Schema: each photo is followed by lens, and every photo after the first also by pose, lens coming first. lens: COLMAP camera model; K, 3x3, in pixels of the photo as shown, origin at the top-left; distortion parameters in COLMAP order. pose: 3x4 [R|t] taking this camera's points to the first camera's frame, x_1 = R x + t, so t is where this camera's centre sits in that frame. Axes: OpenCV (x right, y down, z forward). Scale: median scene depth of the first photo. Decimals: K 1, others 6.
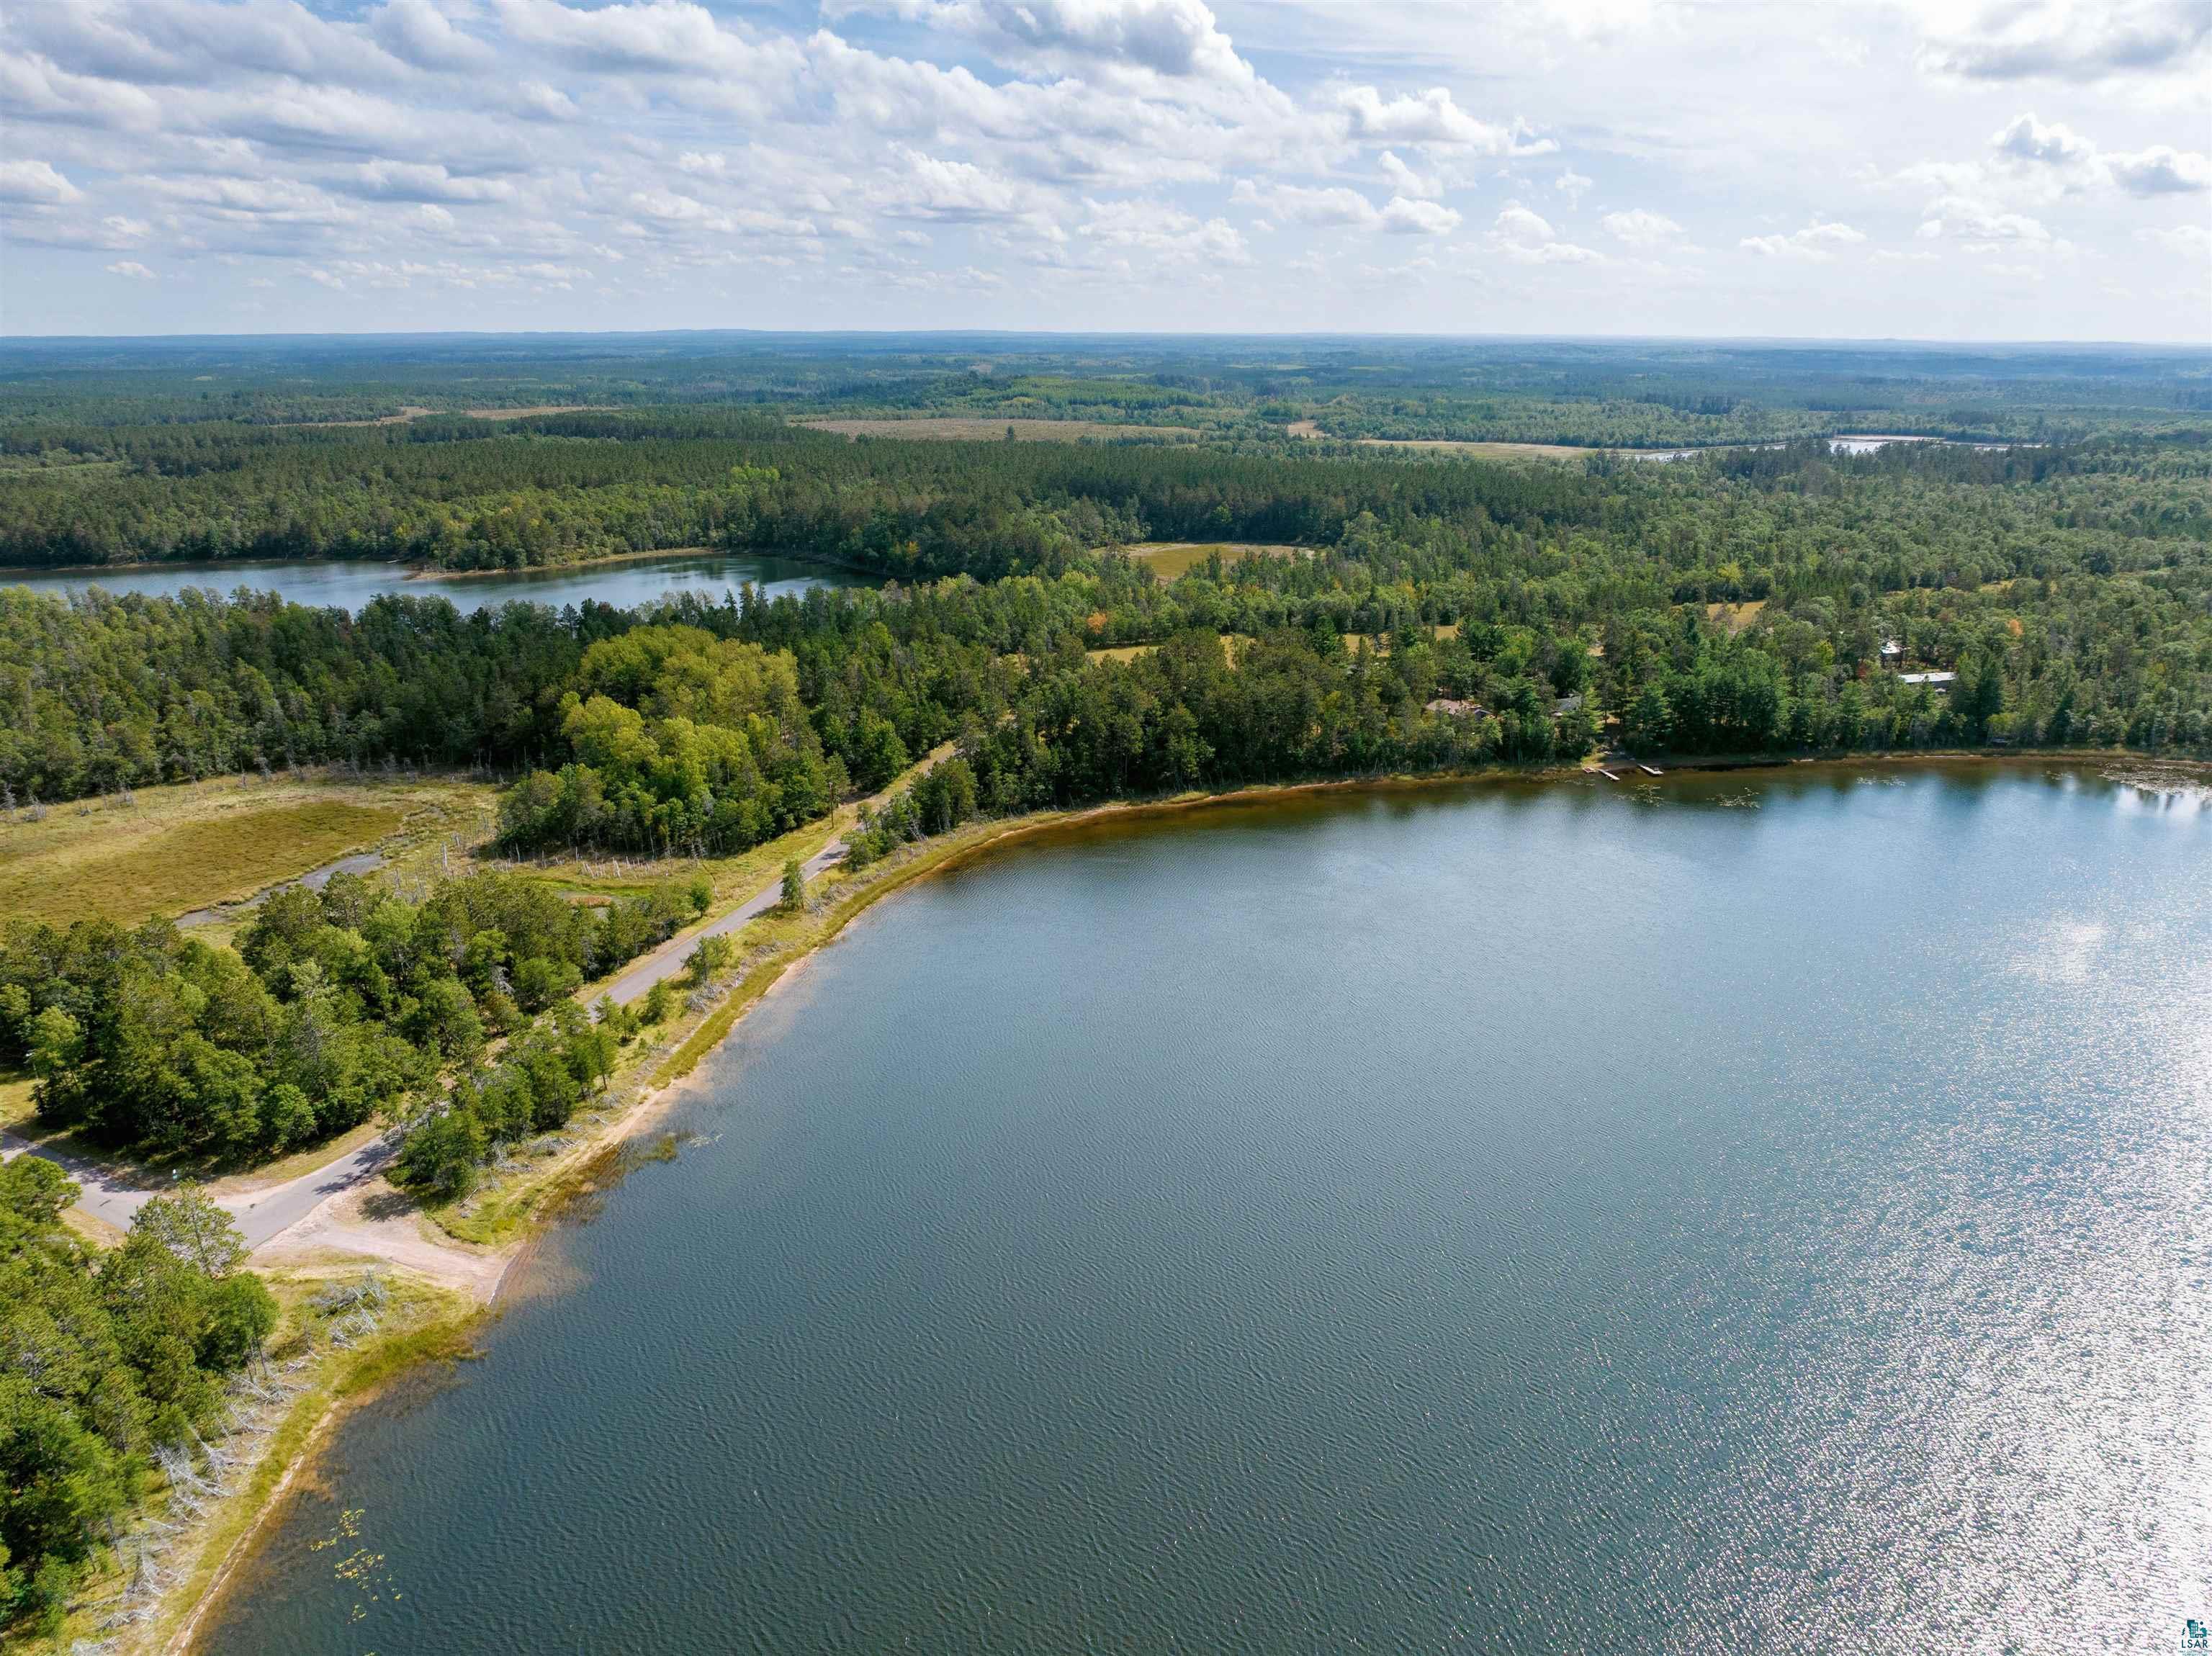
lens RADIAL K [[1553.8, 0, 1114.2], [0, 1553.8, 827.3], [0, 0, 1]] dist [-0.036073, 0.005211]
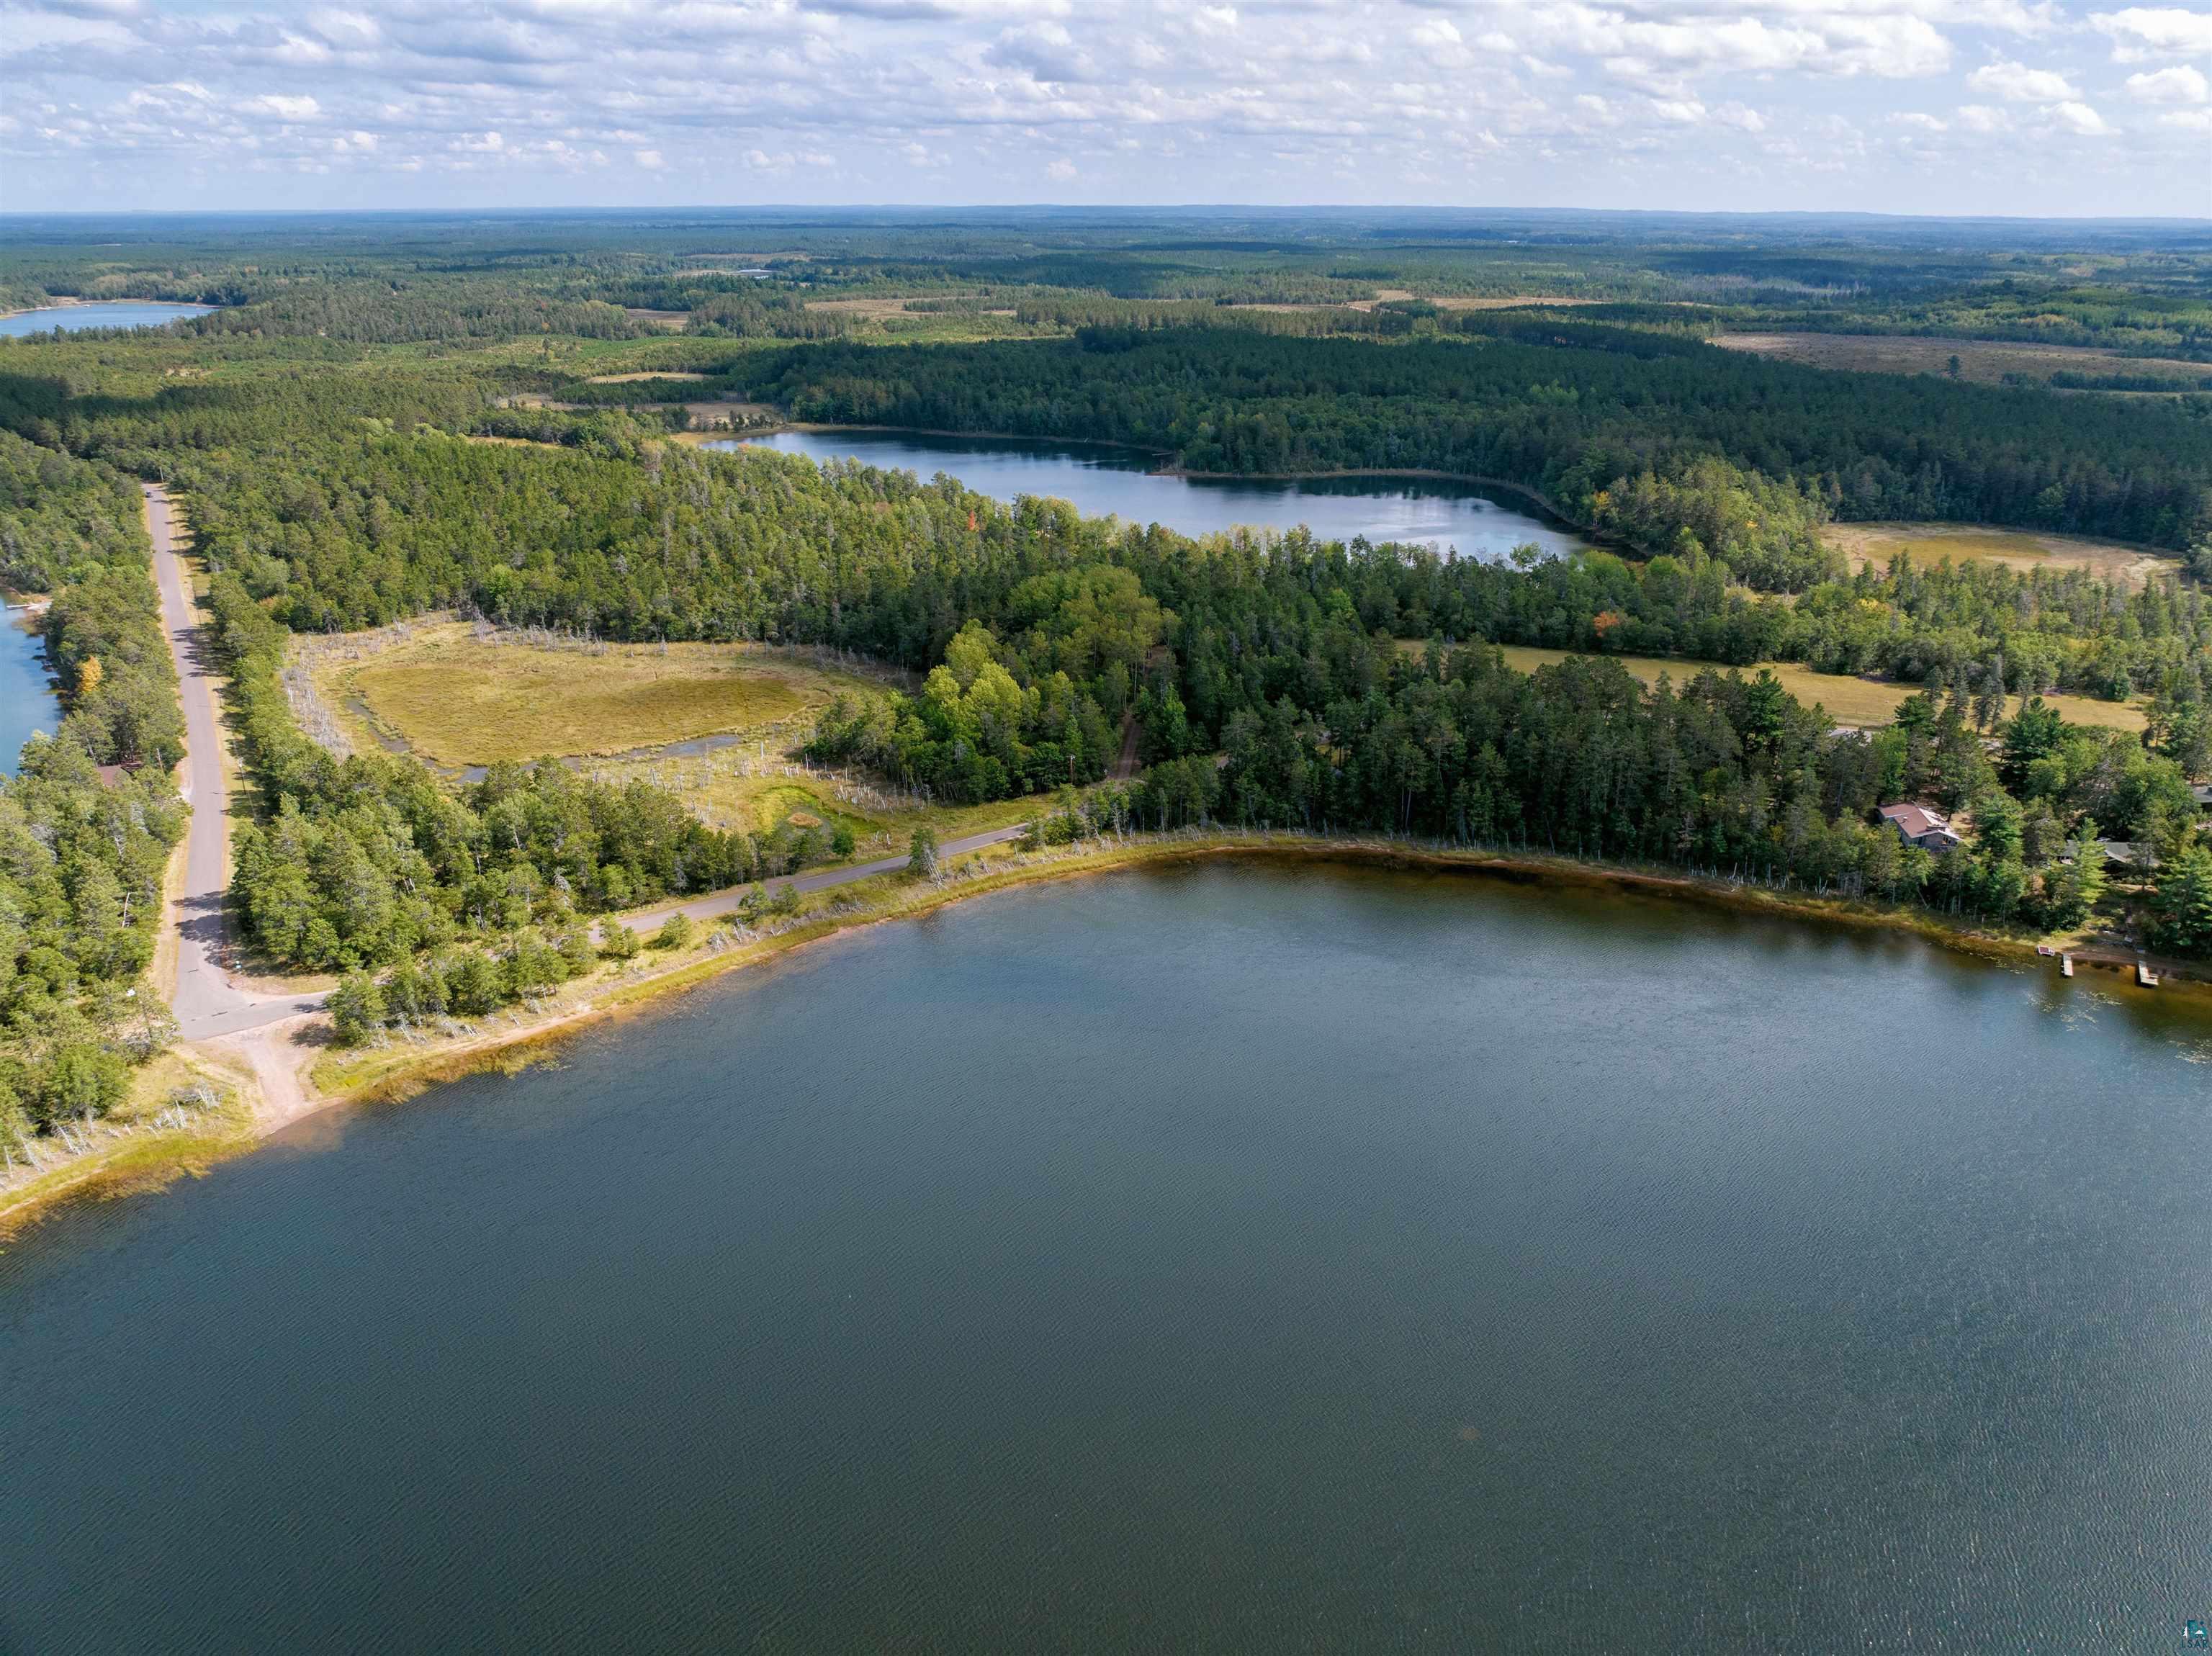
lens RADIAL K [[1558.2, 0, 1122.3], [0, 1558.2, 817.2], [0, 0, 1]] dist [-0.039897, 0.010685]
pose [[0.793594, 0.228819, -0.563783, 0.349259], [-0.190691, 0.973444, 0.126664, -0.103534], [0.577794, 0.006989, 0.816153, 0.167563]]
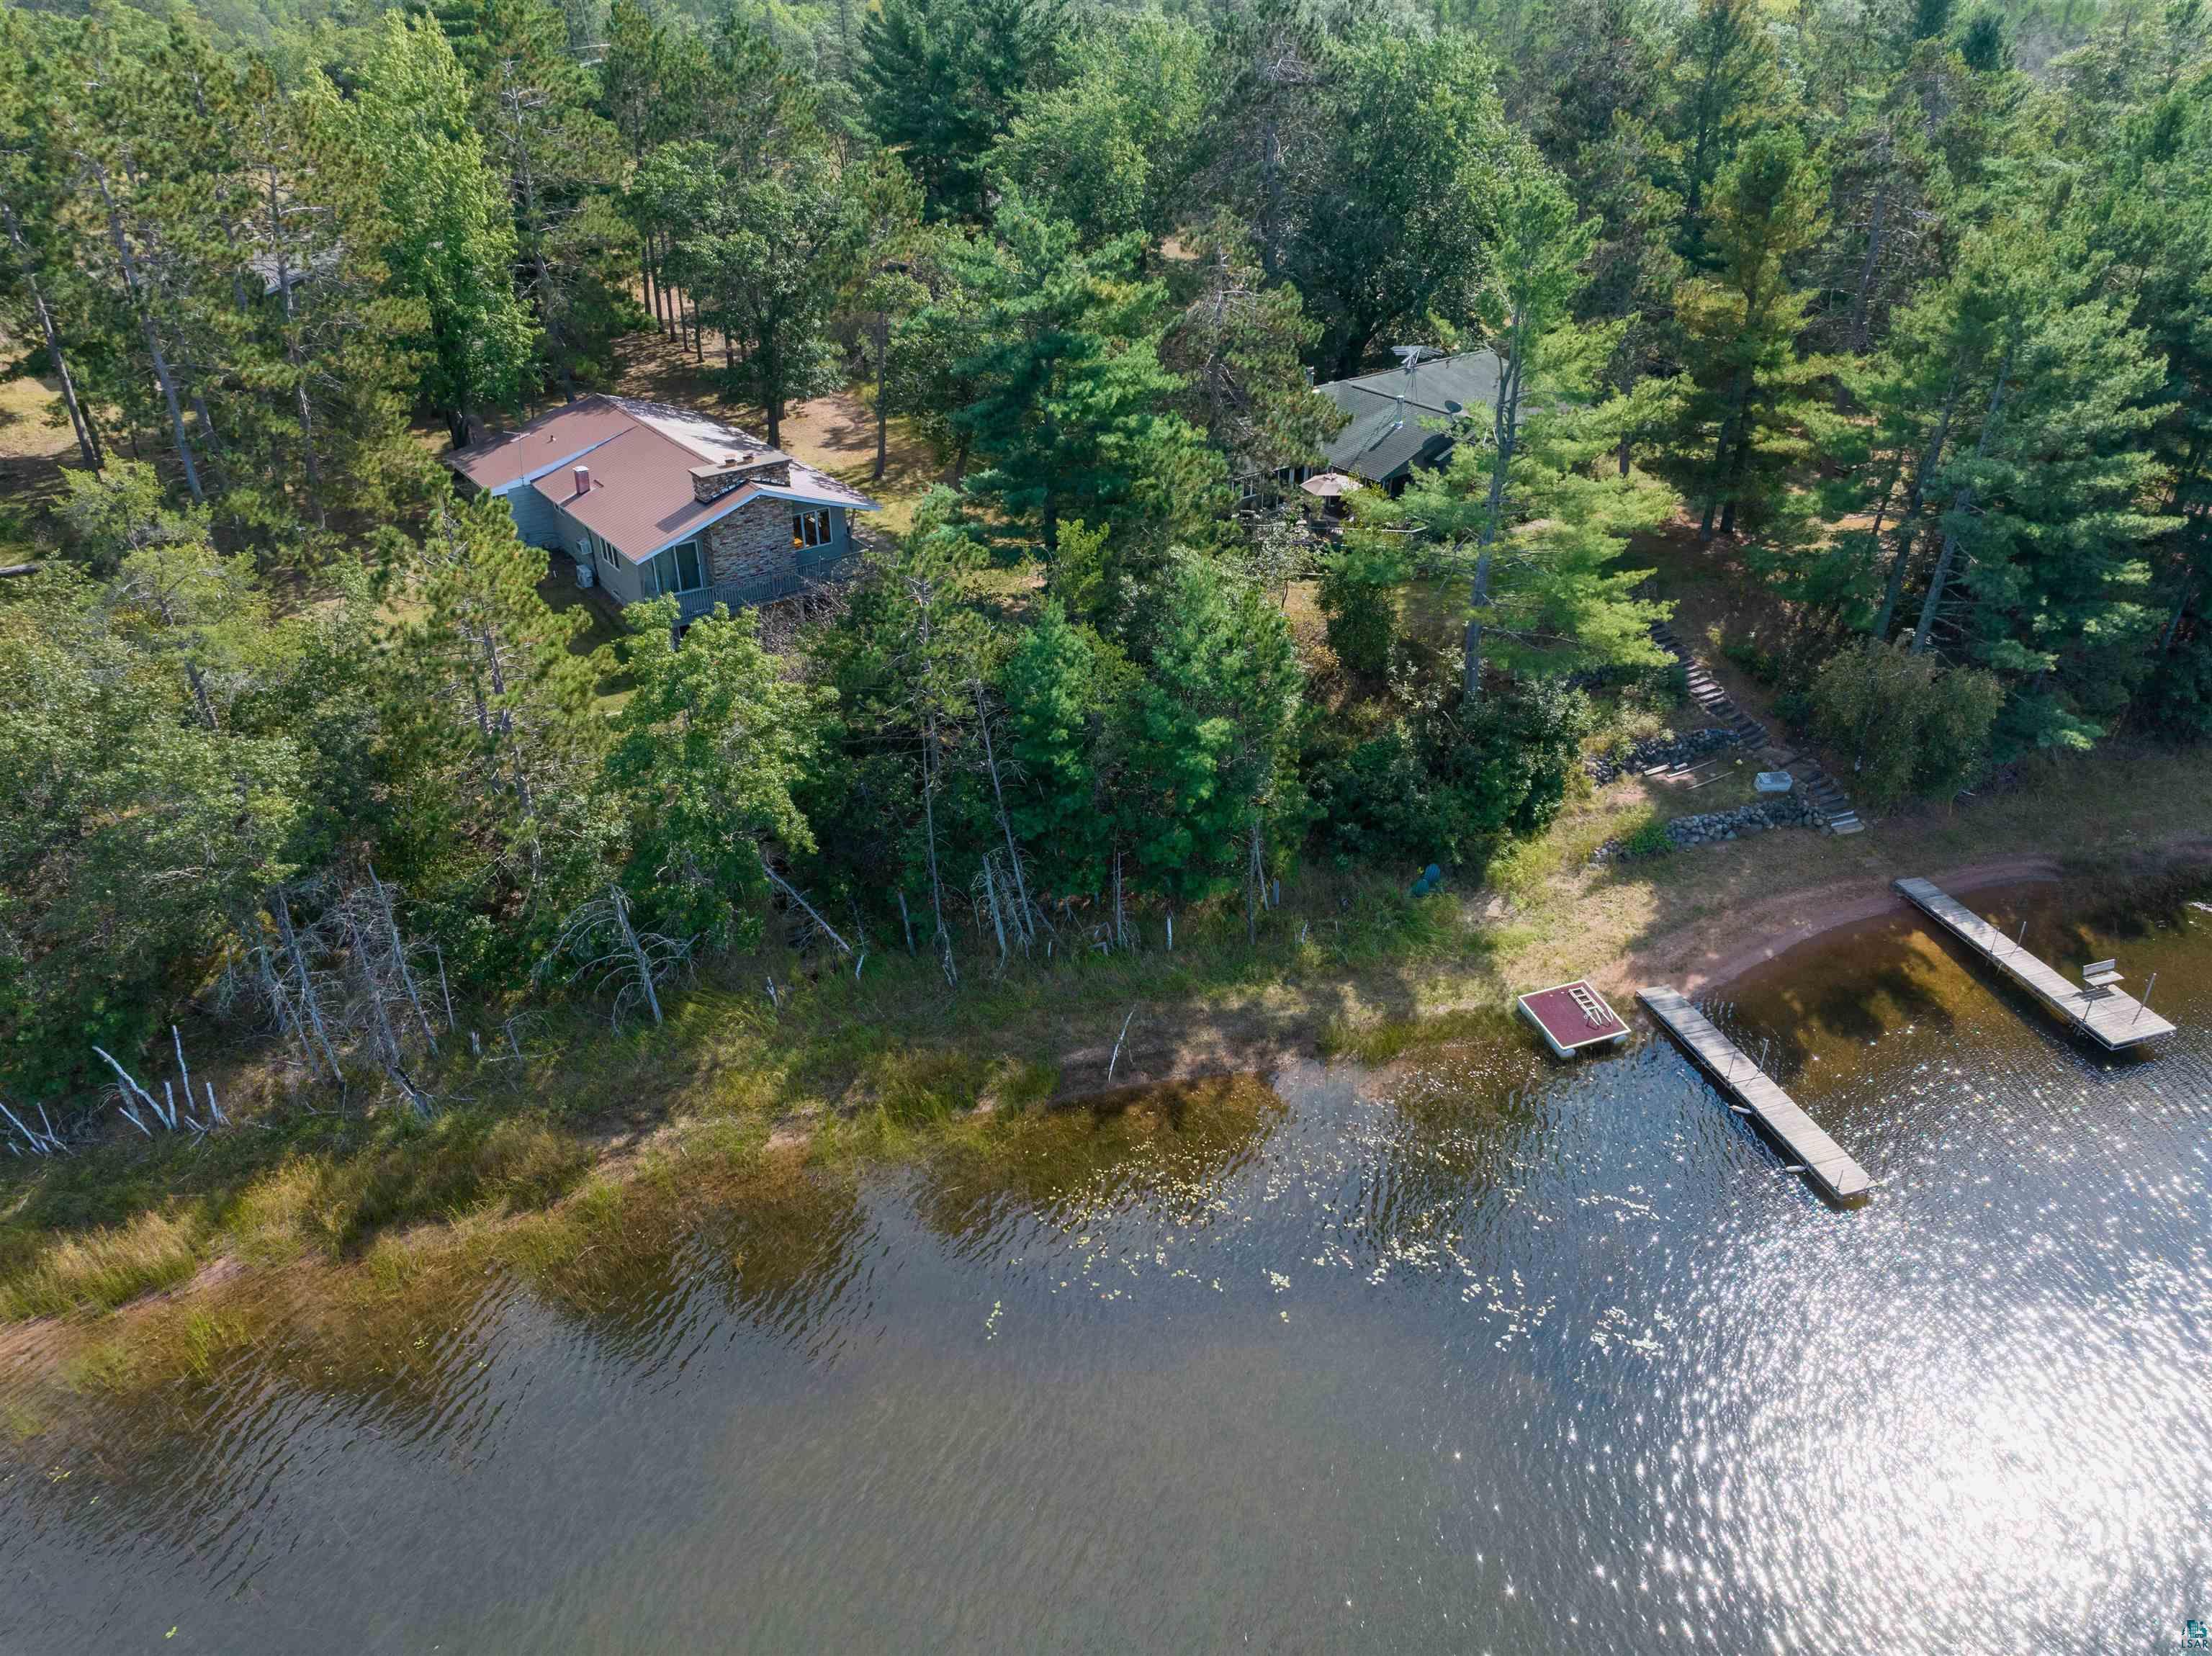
lens RADIAL K [[1553.8, 0, 1105.7], [0, 1553.8, 822.3], [0, 0, 1]] dist [-0.036073, 0.005211]
pose [[0.992639, -0.060020, 0.105197, 0.255711], [0.036542, 0.976512, 0.212340, -0.076455], [-0.115471, -0.206932, 0.971517, 0.877643]]
